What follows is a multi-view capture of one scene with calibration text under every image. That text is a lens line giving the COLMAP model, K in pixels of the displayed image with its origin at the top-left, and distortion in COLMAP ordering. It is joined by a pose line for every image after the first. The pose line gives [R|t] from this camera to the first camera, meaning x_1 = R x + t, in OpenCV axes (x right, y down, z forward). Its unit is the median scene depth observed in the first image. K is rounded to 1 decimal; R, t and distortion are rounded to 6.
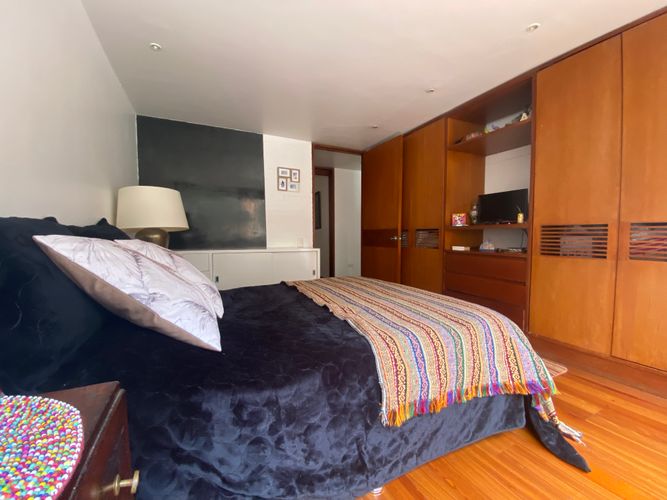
lens RADIAL K [[271.3, 0, 328.3], [0, 271.3, 249.5], [0, 0, 1]] dist [0.001522, -0.011845]
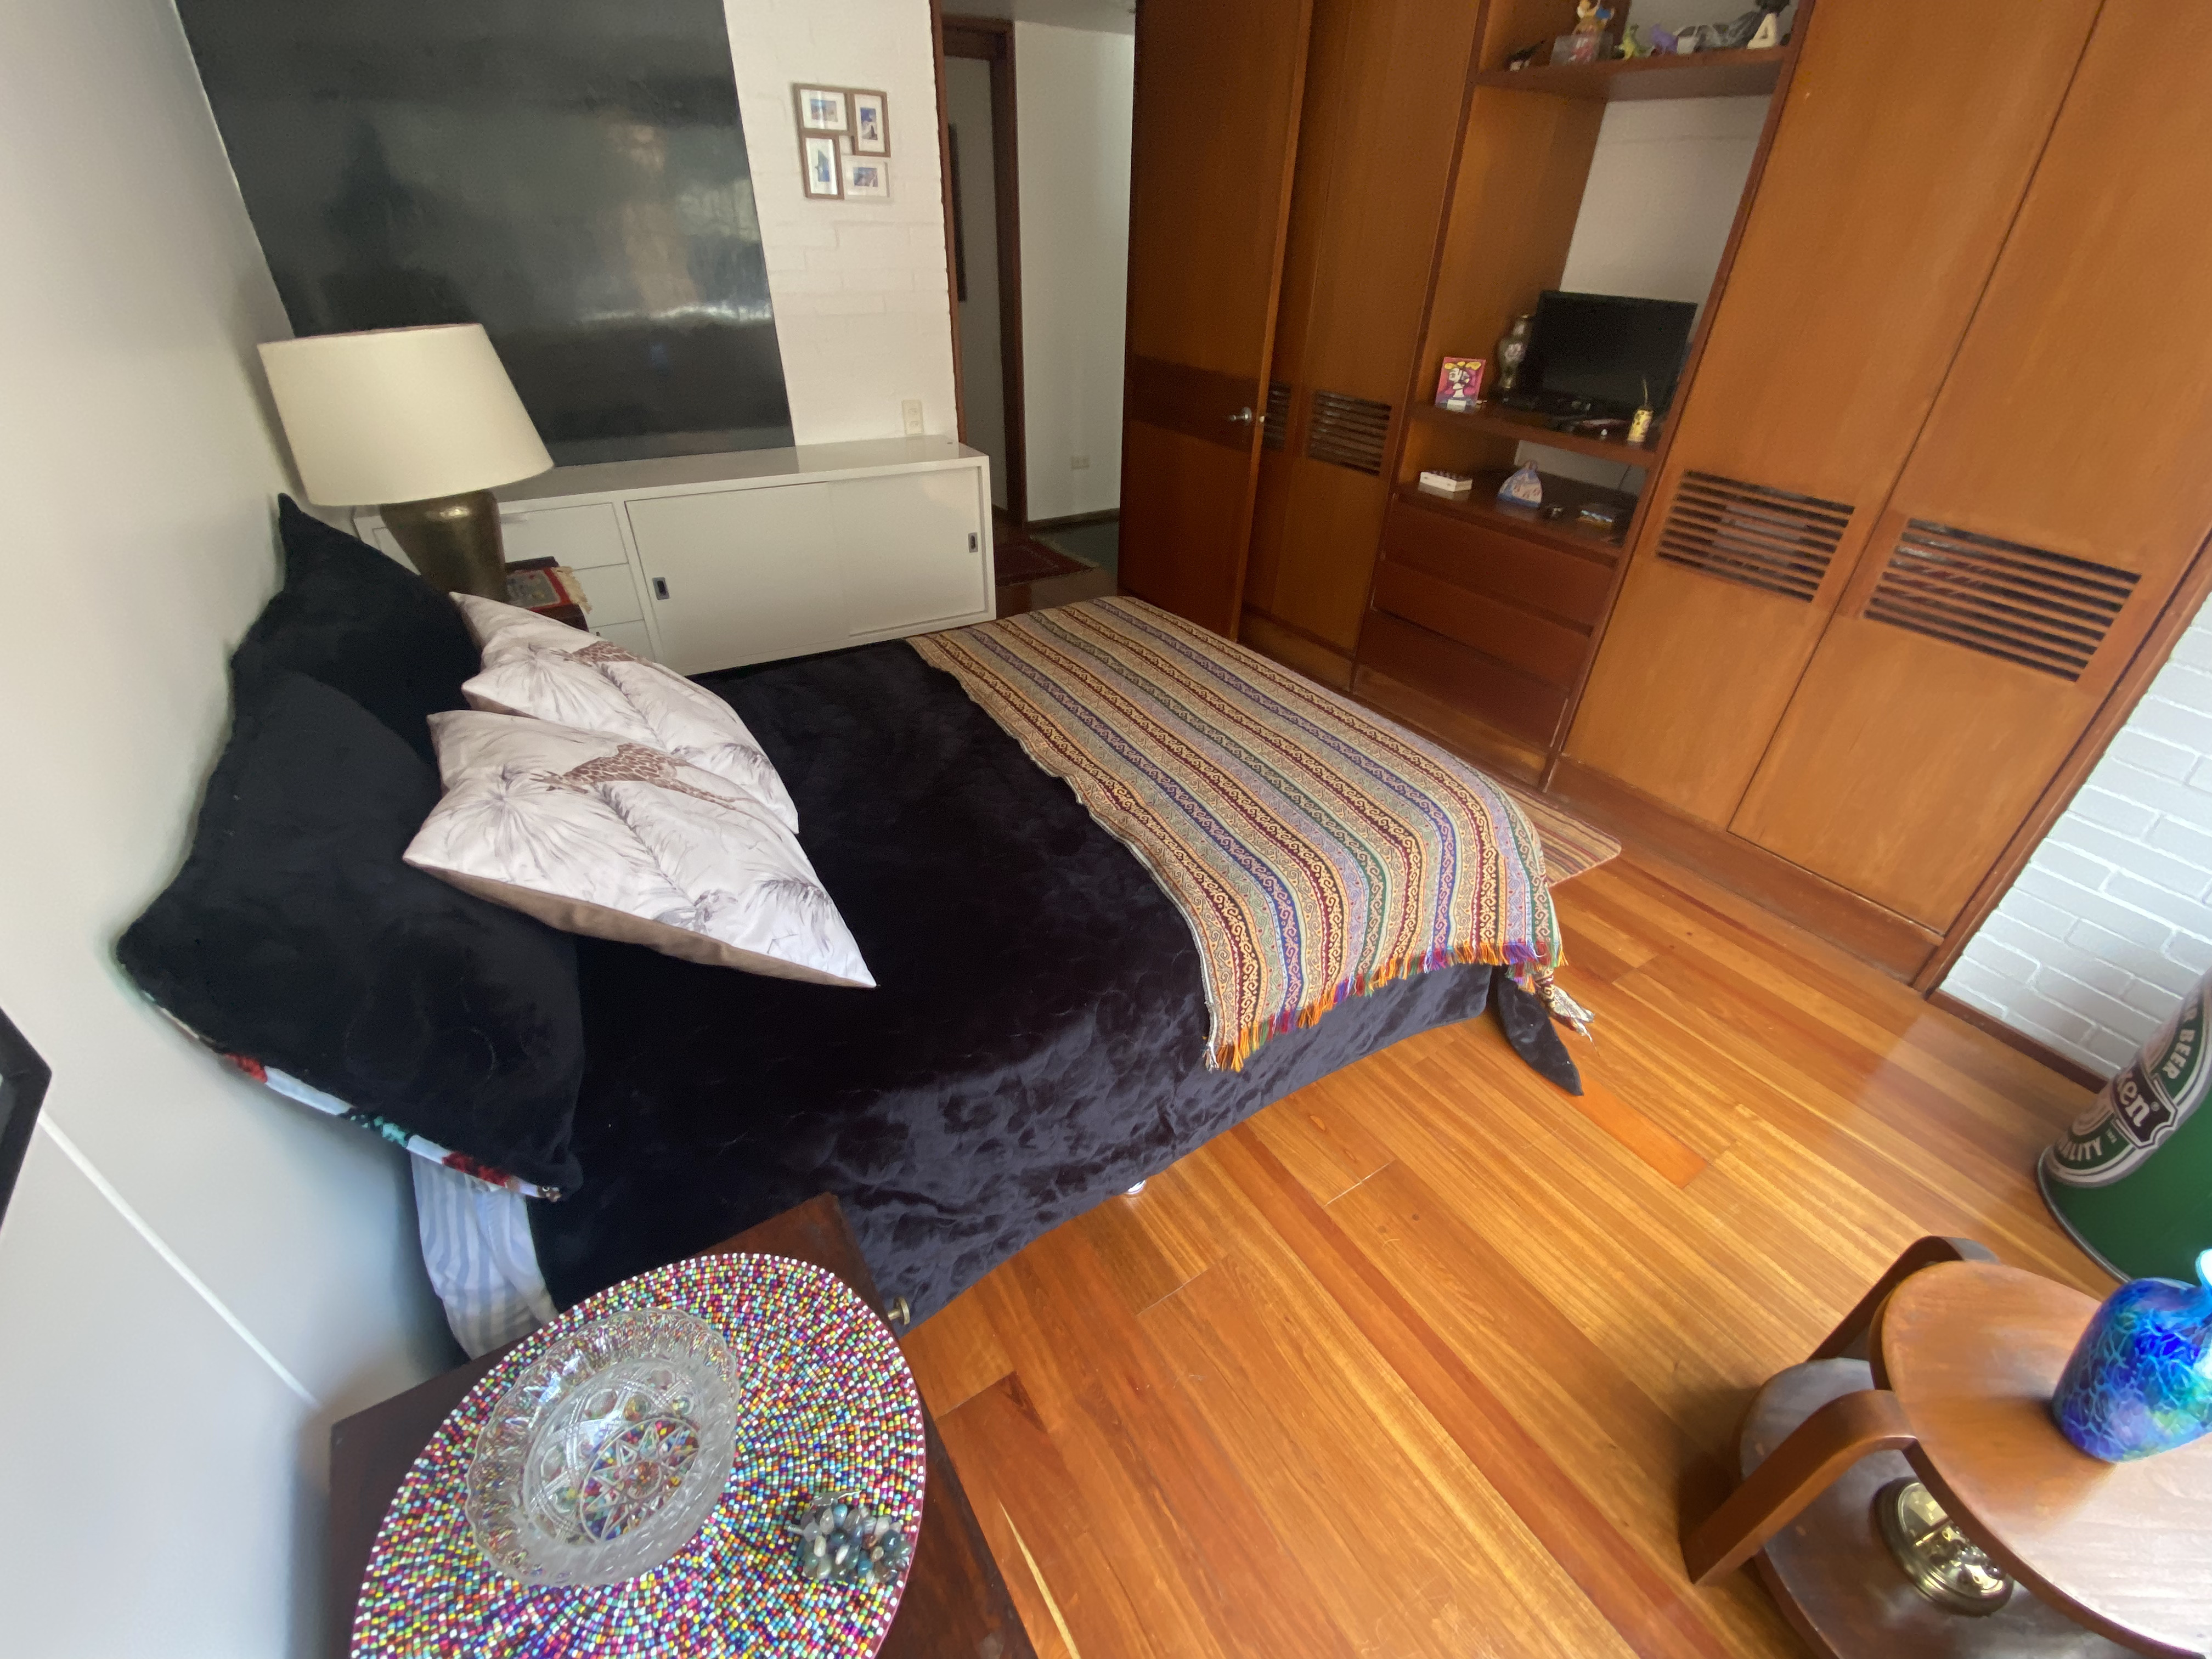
lens RADIAL K [[897.6, 0, 1090.9], [0, 897.6, 831.8], [0, 0, 1]] dist [0.033018, -0.029399]
pose [[0.993033, -0.049964, 0.106716, -0.150409], [-0.012119, 0.857541, 0.514273, -0.520008], [-0.117209, -0.511983, 0.850961, -0.164721]]
